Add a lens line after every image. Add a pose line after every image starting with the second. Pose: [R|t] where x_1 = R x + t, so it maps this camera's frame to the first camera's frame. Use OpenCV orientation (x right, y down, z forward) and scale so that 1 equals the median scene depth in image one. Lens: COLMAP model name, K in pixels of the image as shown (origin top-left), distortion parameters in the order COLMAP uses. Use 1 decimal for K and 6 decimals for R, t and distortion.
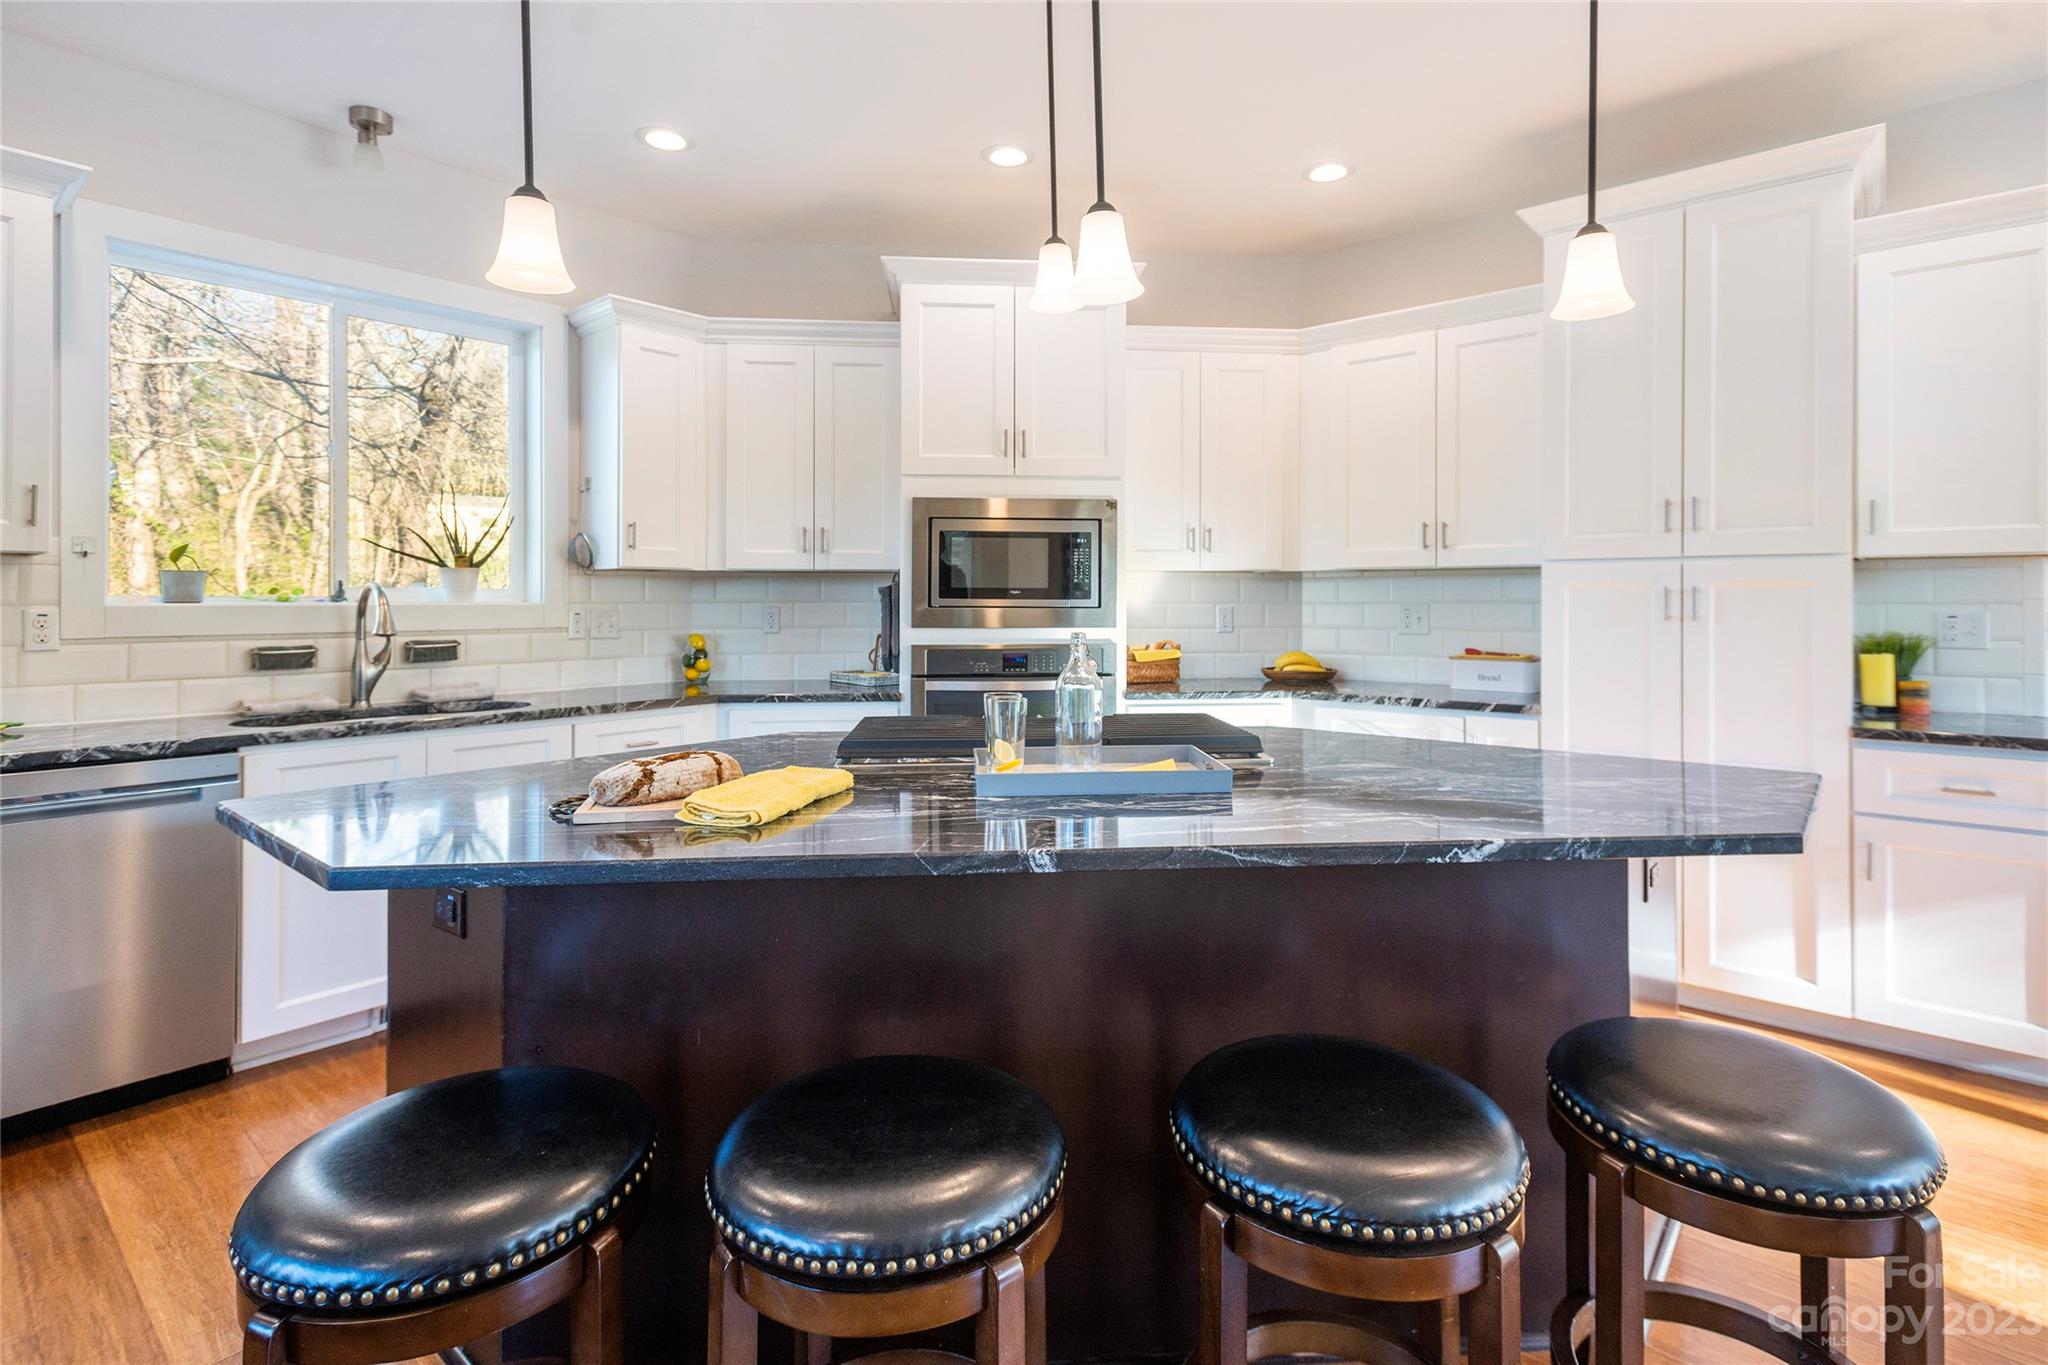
lens RADIAL K [[969.1, 0, 1056.9], [0, 969.1, 597.8], [0, 0, 1]] dist [0.017851, -0.006597]
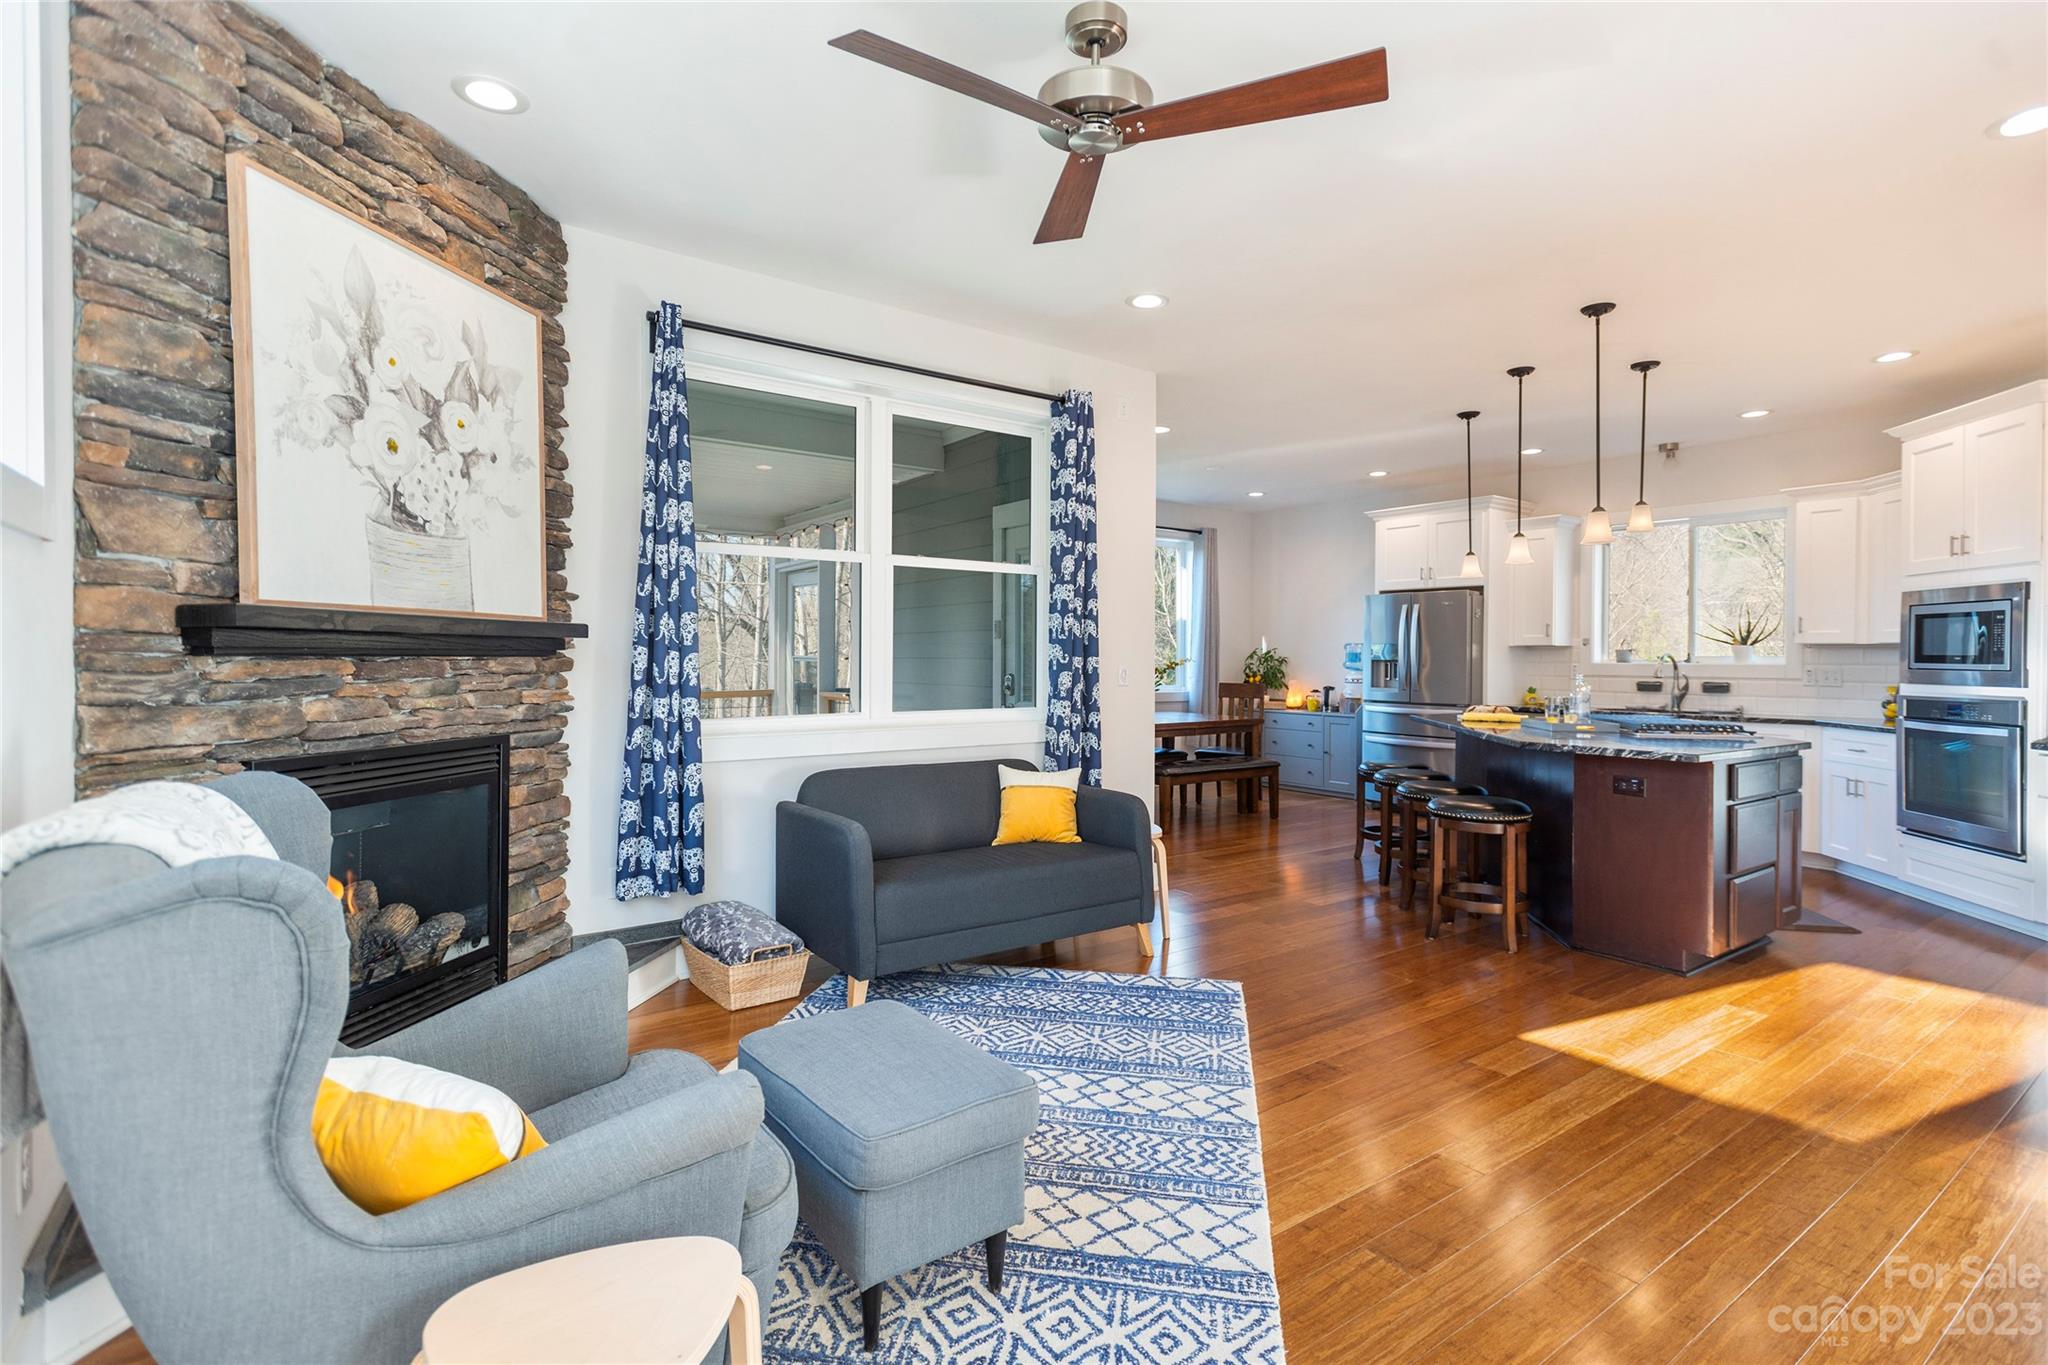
lens RADIAL K [[969.1, 0, 1028.8], [0, 969.1, 668.2], [0, 0, 1]] dist [0.017851, -0.006597]
pose [[-0.238294, 0.010447, -0.971137, 1.695267], [-0.004944, 0.999916, 0.011970, -0.002376], [0.971180, 0.007654, -0.238222, 0.106587]]
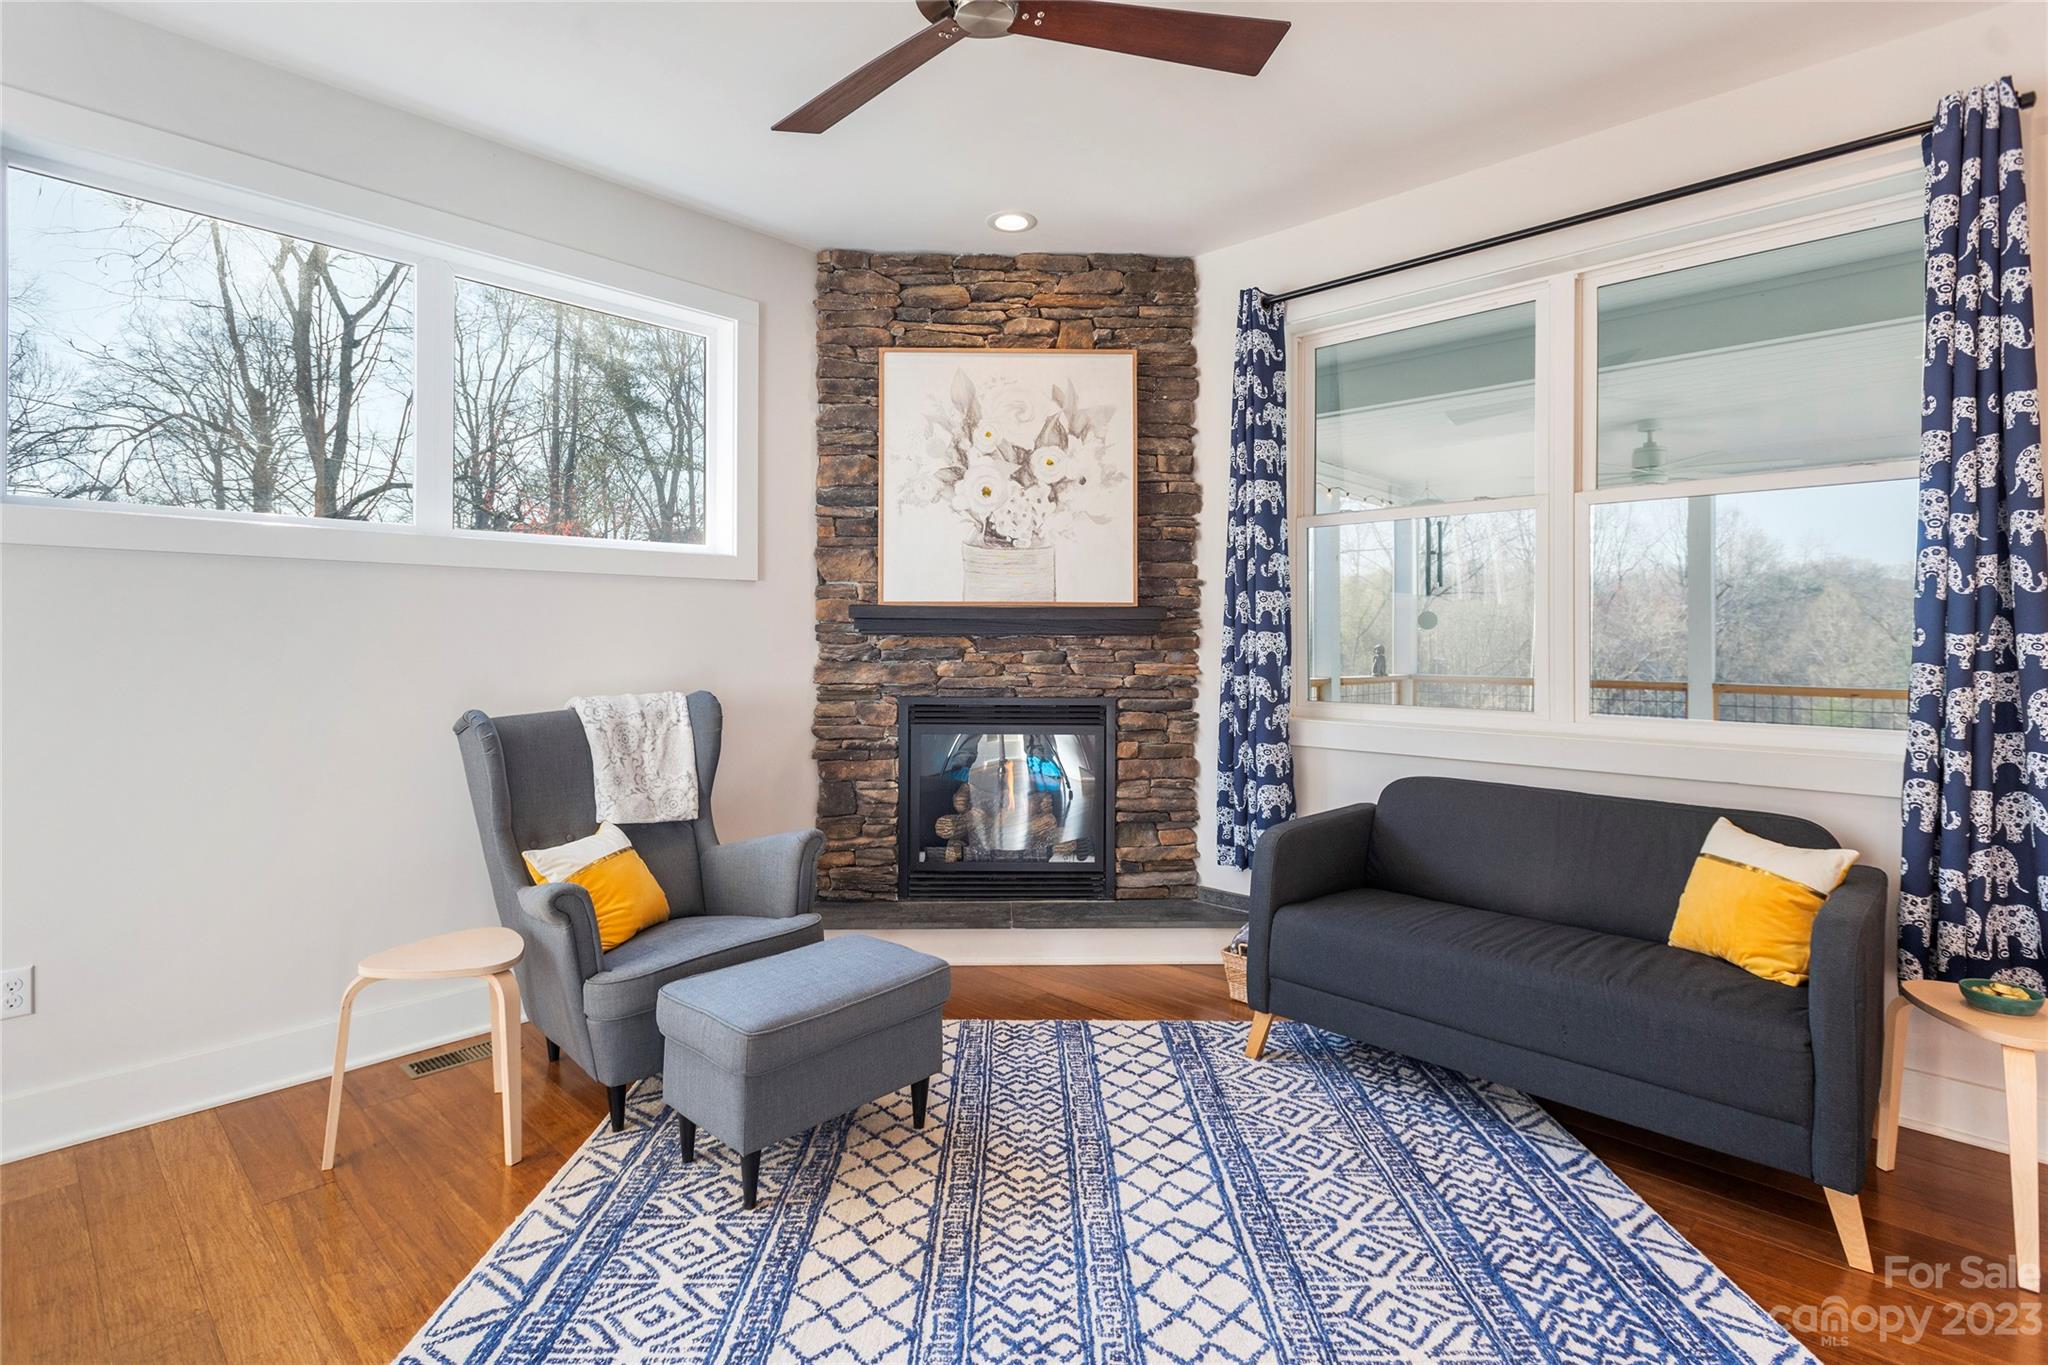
lens RADIAL K [[969.1, 0, 1010.0], [0, 969.1, 635.3], [0, 0, 1]] dist [0.017851, -0.006597]
pose [[-0.998387, -0.003237, 0.056690, 0.940981], [-0.003424, 0.999989, -0.003203, 0.004124], [-0.056679, -0.003392, -0.998387, 0.574486]]
